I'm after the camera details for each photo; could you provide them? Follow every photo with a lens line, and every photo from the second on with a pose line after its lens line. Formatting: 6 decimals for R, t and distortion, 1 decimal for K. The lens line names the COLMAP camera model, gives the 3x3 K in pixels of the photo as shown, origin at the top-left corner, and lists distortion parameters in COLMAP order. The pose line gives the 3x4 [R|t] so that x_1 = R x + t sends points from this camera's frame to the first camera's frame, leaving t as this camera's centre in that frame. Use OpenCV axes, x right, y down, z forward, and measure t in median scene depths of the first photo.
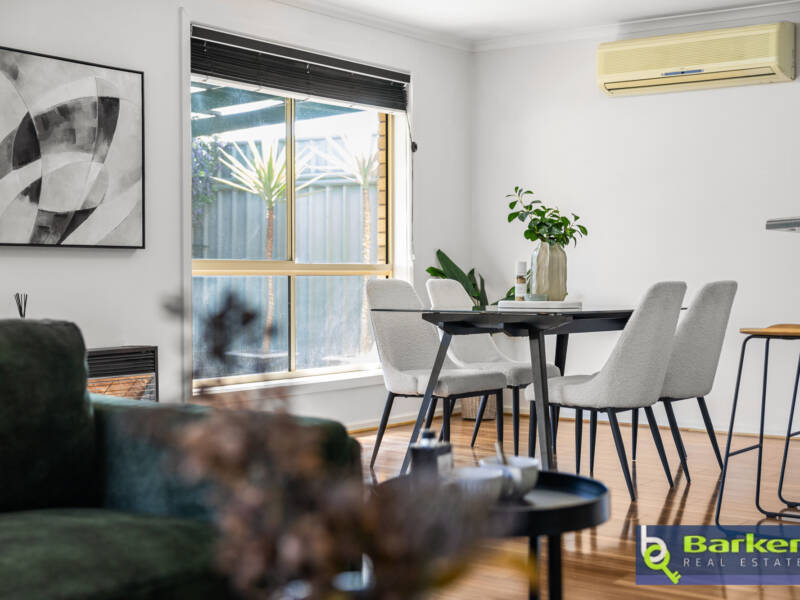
lens RADIAL K [[1181.0, 0, 400.0], [0, 1181.0, 300.0], [0, 0, 1]] dist [-0.017946, -0.019059]
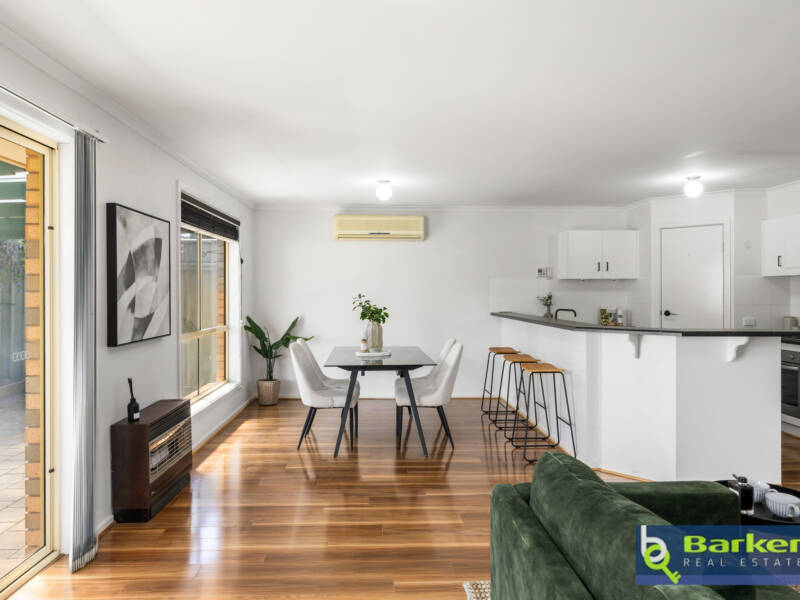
lens RADIAL K [[540.4, 0, 398.1], [0, 540.4, 292.0], [0, 0, 1]] dist [-0.006411, 0.000405]
pose [[0.781241, 0.000178, 0.624229, -0.415025], [0.013983, 0.999744, -0.017785, -0.081729], [-0.624072, 0.022623, 0.781039, 0.252289]]
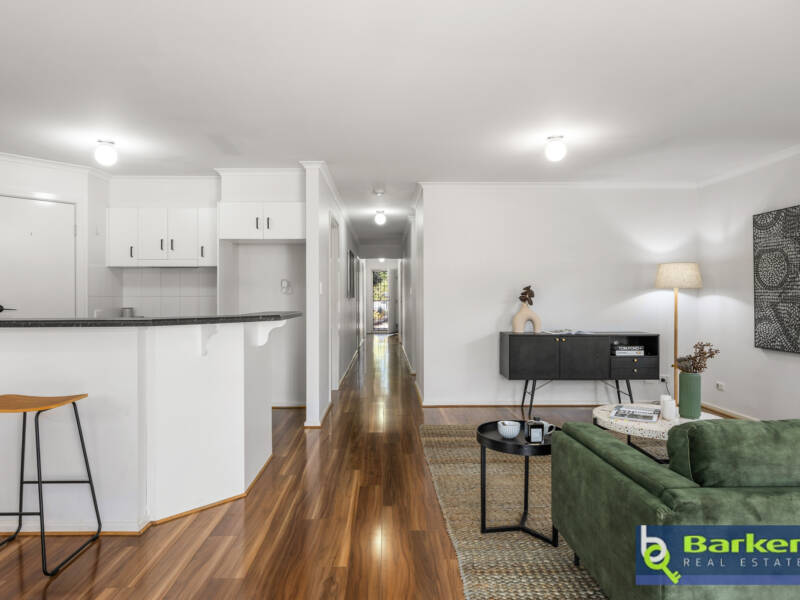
lens RADIAL K [[489.7, 0, 389.0], [0, 489.7, 299.2], [0, 0, 1]] dist [0.002629, 0.000762]
pose [[-0.607604, -0.004359, 0.794228, -0.251441], [0.017978, 0.999653, 0.019240, -0.068049], [-0.794037, 0.025969, -0.607315, 0.755385]]
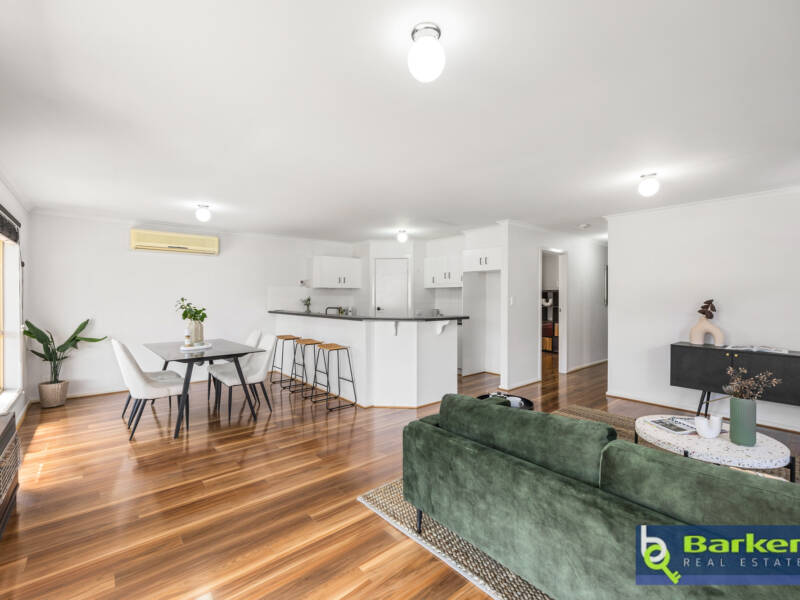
lens RADIAL K [[361.1, 0, 395.5], [0, 361.1, 299.0], [0, 0, 1]] dist [0.003860, 0.000294]
pose [[0.237402, -0.007319, 0.971384, -0.499825], [0.020669, 0.999783, 0.002482, -0.086294], [-0.971191, 0.019488, 0.237502, 0.417327]]
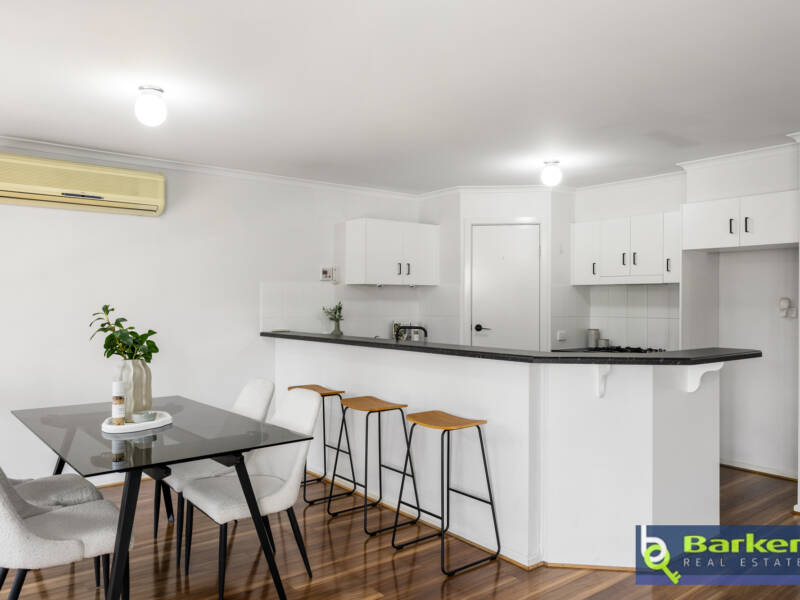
lens RADIAL K [[611.4, 0, 396.2], [0, 611.4, 299.7], [0, 0, 1]] dist [0.001280, -0.000520]
pose [[0.262028, 0.003098, 0.965055, -0.326806], [0.018535, 0.999794, -0.008242, -0.091718], [-0.964882, 0.020047, 0.261917, 0.636119]]
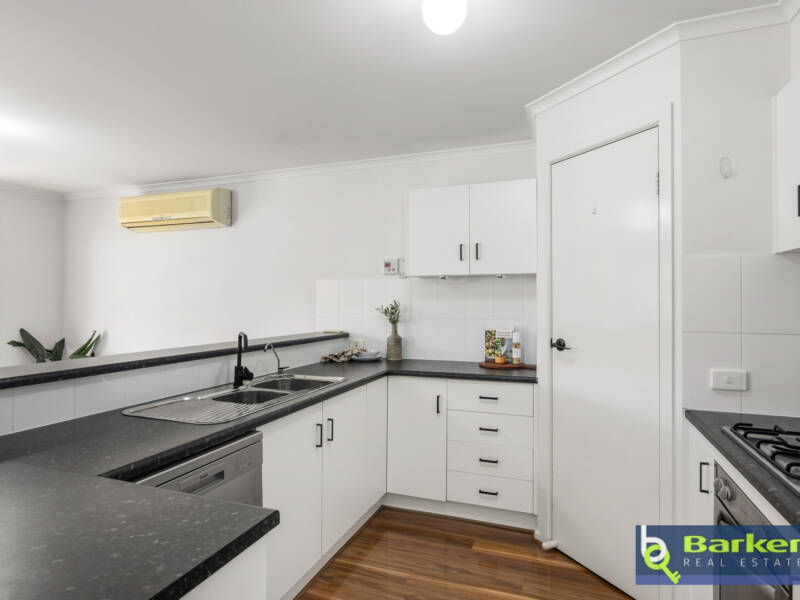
lens RADIAL K [[468.1, 0, 400.0], [0, 468.1, 300.0], [0, 0, 1]] dist [-0.002453, -0.000534]
pose [[0.959920, 0.002695, 0.280260, 0.438902], [0.005004, 0.999630, -0.026751, -0.081277], [-0.280228, 0.027081, 0.959551, 0.391047]]
